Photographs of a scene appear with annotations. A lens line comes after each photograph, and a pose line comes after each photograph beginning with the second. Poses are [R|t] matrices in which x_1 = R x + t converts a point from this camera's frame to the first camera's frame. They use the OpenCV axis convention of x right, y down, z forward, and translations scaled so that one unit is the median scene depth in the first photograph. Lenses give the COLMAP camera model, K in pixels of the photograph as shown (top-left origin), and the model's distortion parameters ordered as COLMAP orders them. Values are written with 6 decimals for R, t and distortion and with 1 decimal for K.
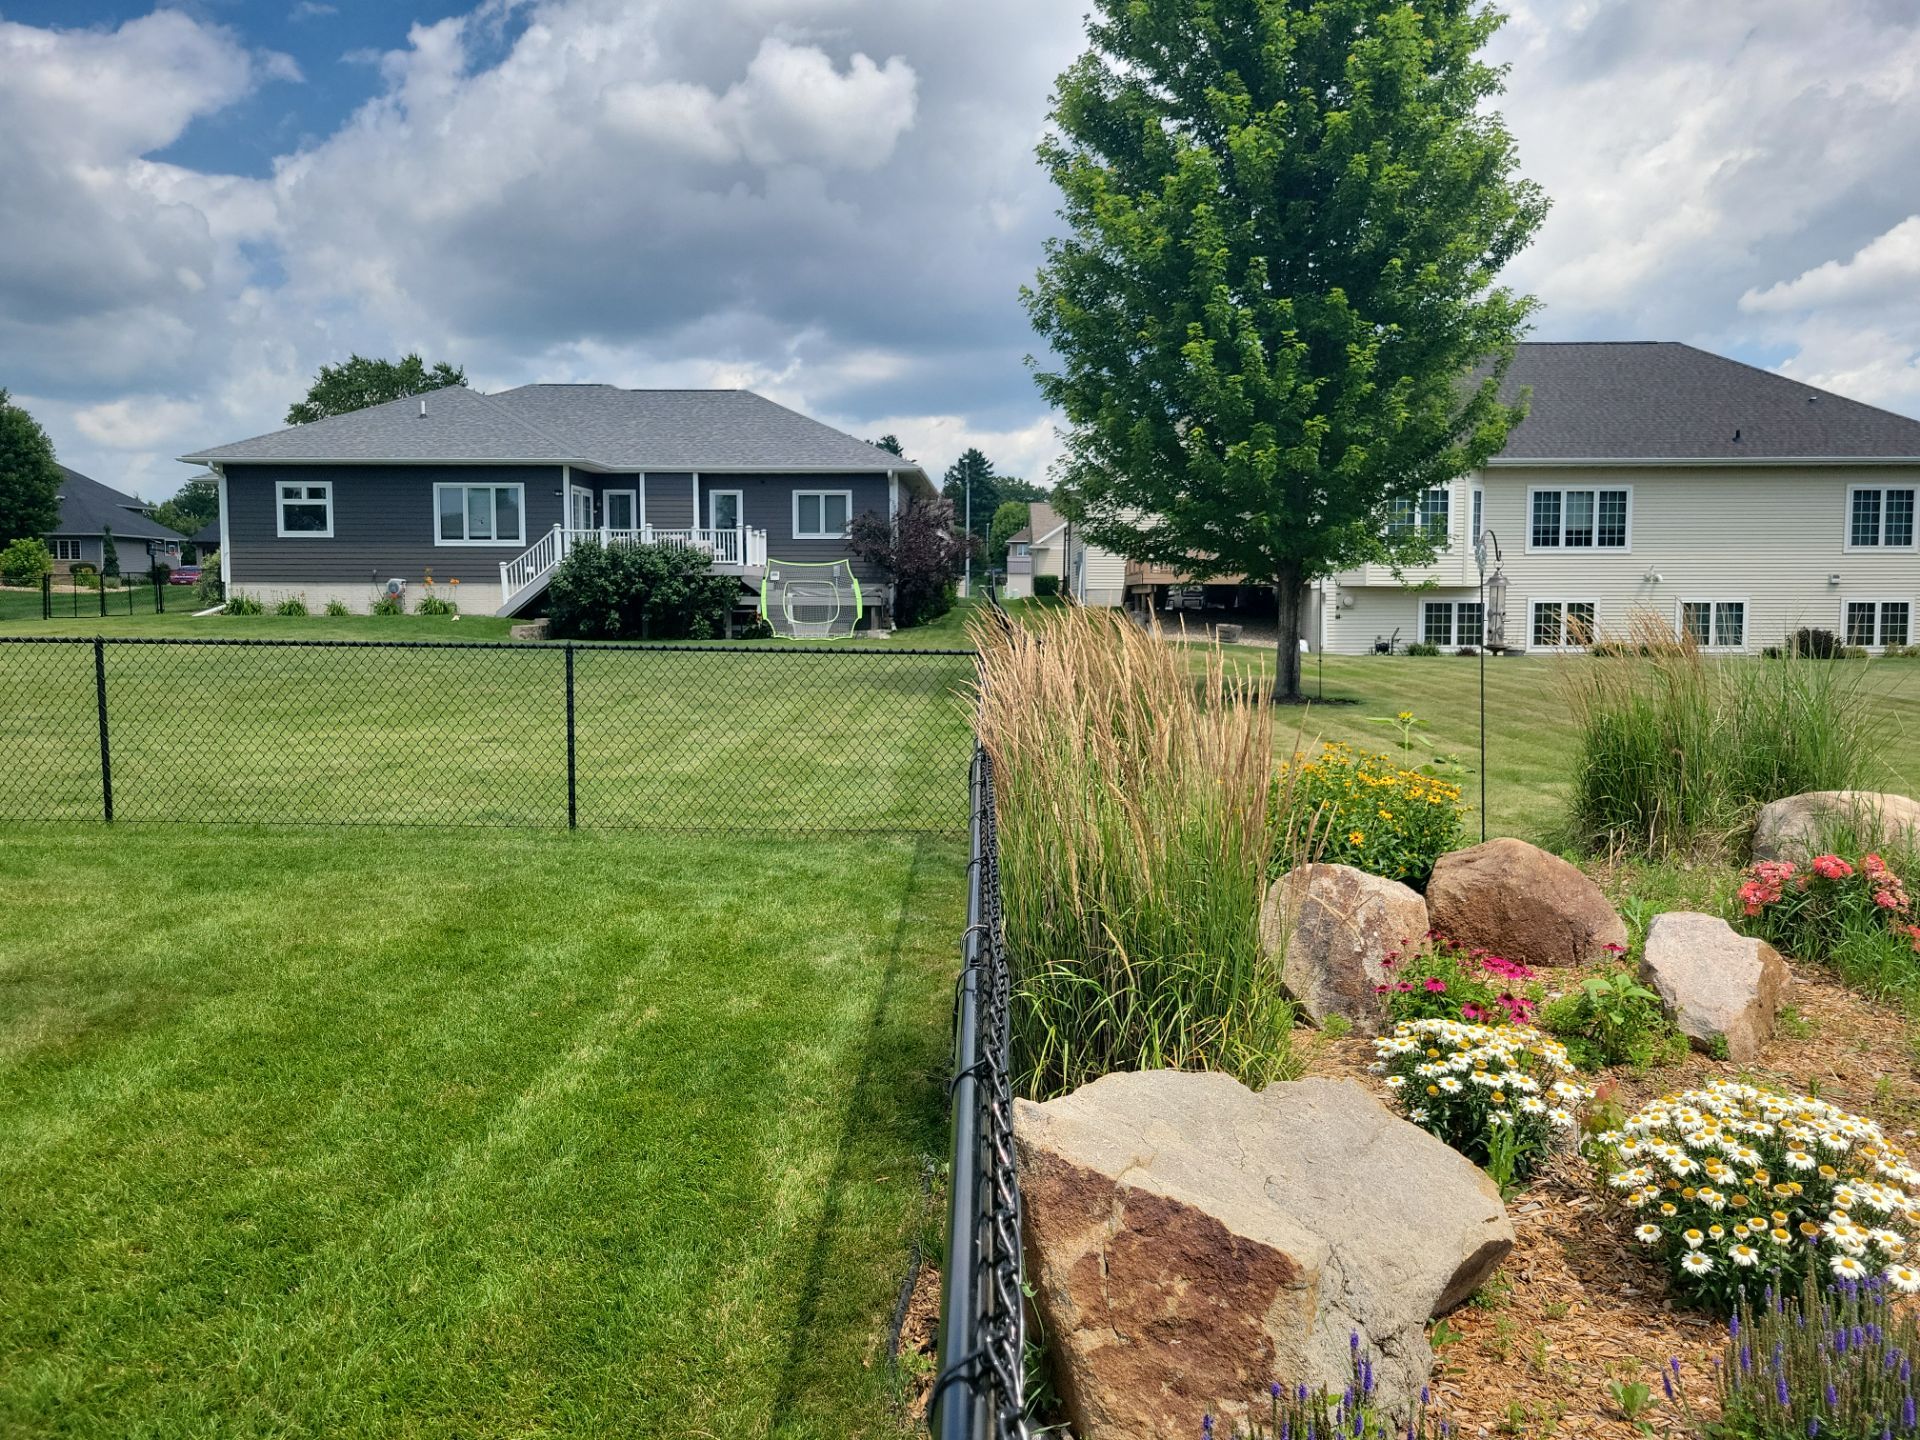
lens RADIAL K [[1416.1, 0, 969.9], [0, 1416.1, 703.1], [0, 0, 1]] dist [0.046157, -0.019553]
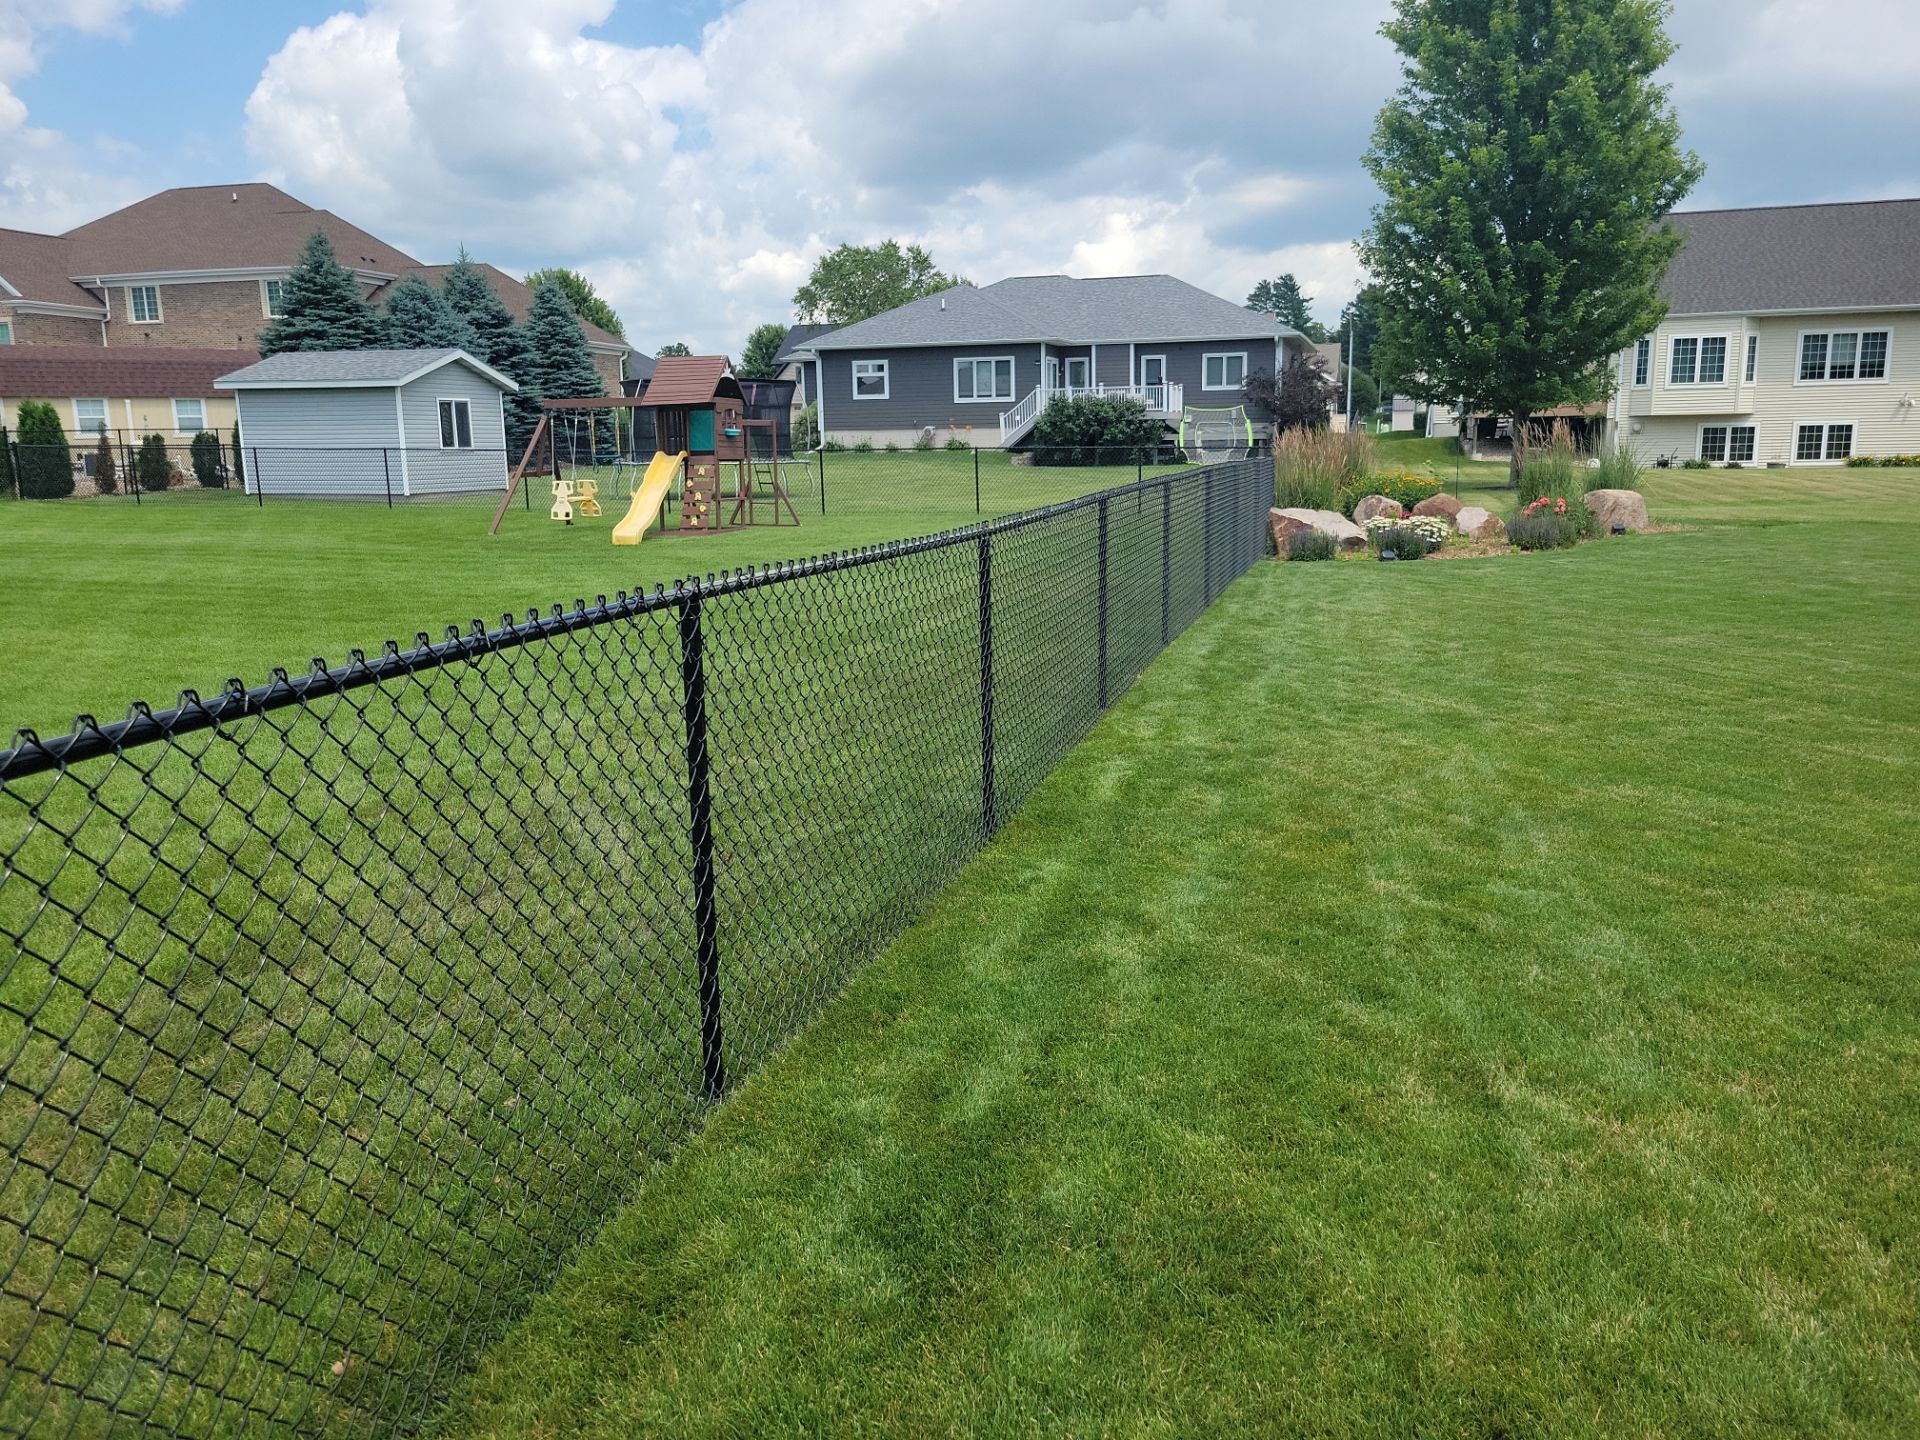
lens RADIAL K [[1416.1, 0, 969.9], [0, 1416.1, 703.1], [0, 0, 1]] dist [0.046157, -0.019553]
pose [[0.963482, 0.033453, -0.265676, 0.034951], [-0.004403, 0.994011, 0.109195, 0.037014], [0.267737, -0.104038, 0.957859, -0.424696]]
